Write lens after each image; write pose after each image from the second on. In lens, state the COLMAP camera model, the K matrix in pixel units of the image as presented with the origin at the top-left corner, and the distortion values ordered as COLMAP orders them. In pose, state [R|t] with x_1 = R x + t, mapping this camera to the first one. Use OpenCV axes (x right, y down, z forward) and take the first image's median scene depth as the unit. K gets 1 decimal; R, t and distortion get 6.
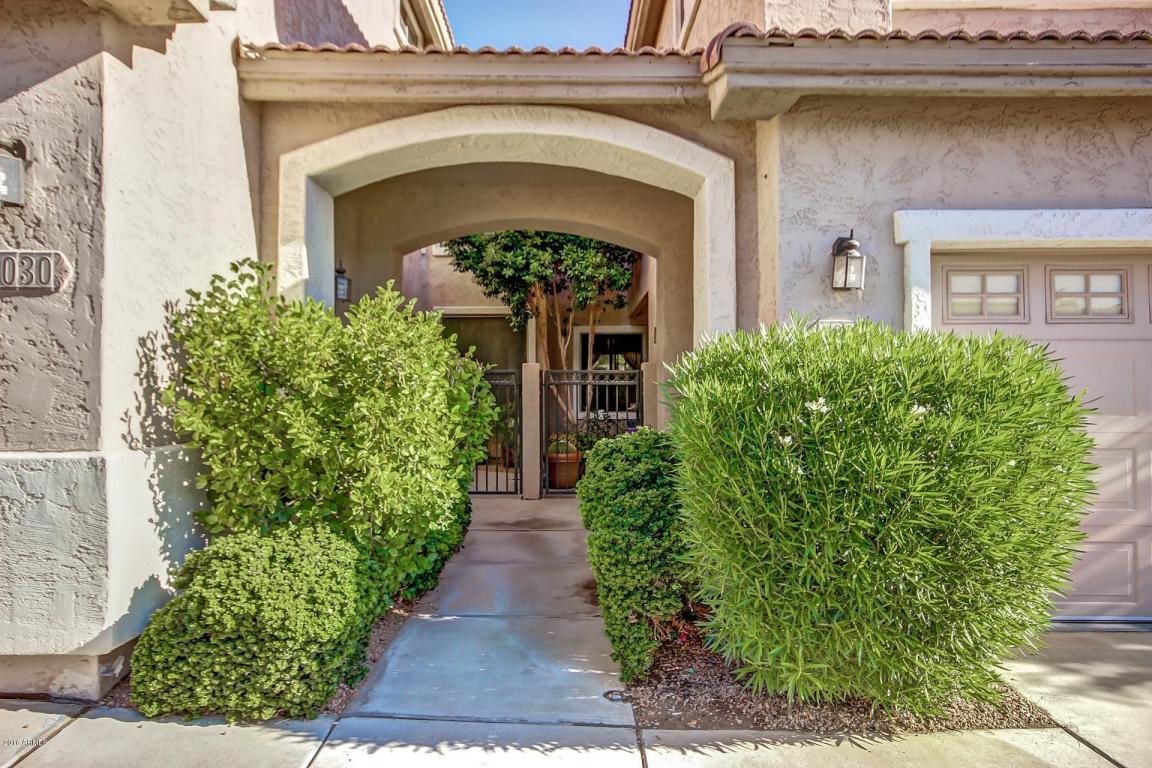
lens RADIAL K [[729.3, 0, 568.7], [0, 729.3, 383.8], [0, 0, 1]] dist [-0.000709, 0.031185]
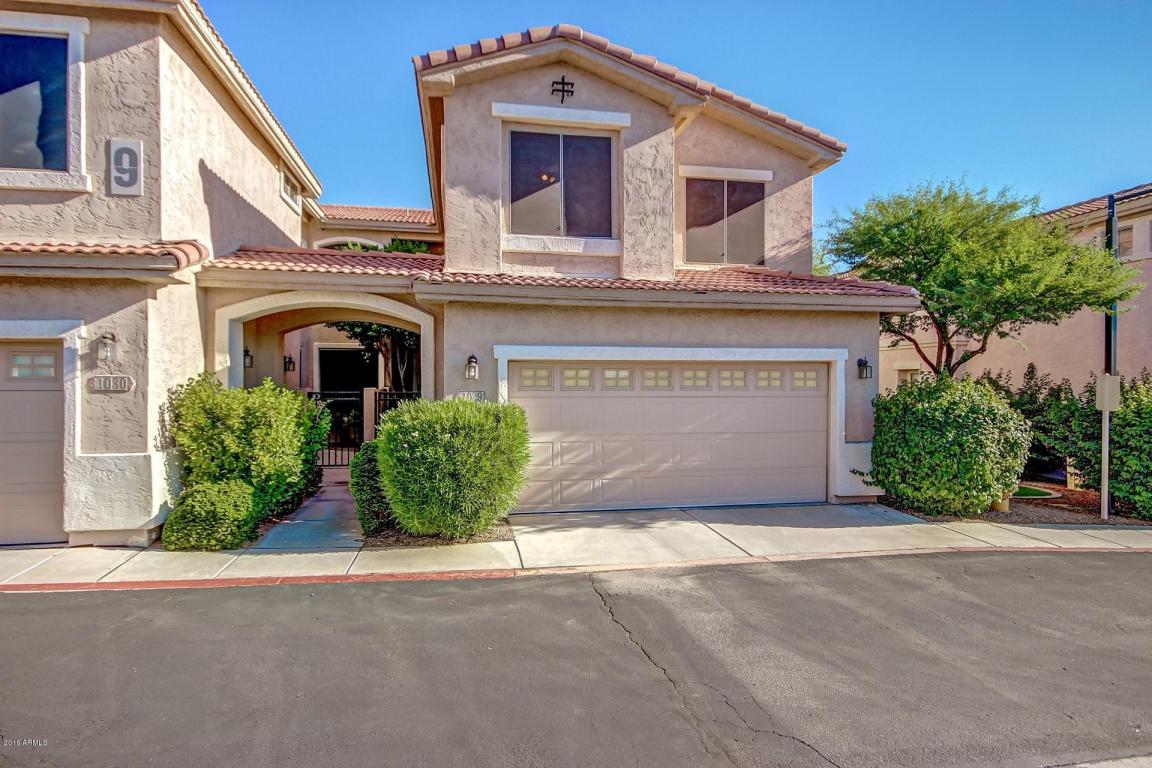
lens RADIAL K [[610.0, 0, 569.7], [0, 610.0, 382.6], [0, 0, 1]] dist [0.006964, 0.002509]
pose [[0.983483, 0.002767, 0.180982, 0.408905], [-0.005878, 0.999844, 0.016653, -0.185047], [-0.180907, -0.017442, 0.983345, -1.296783]]
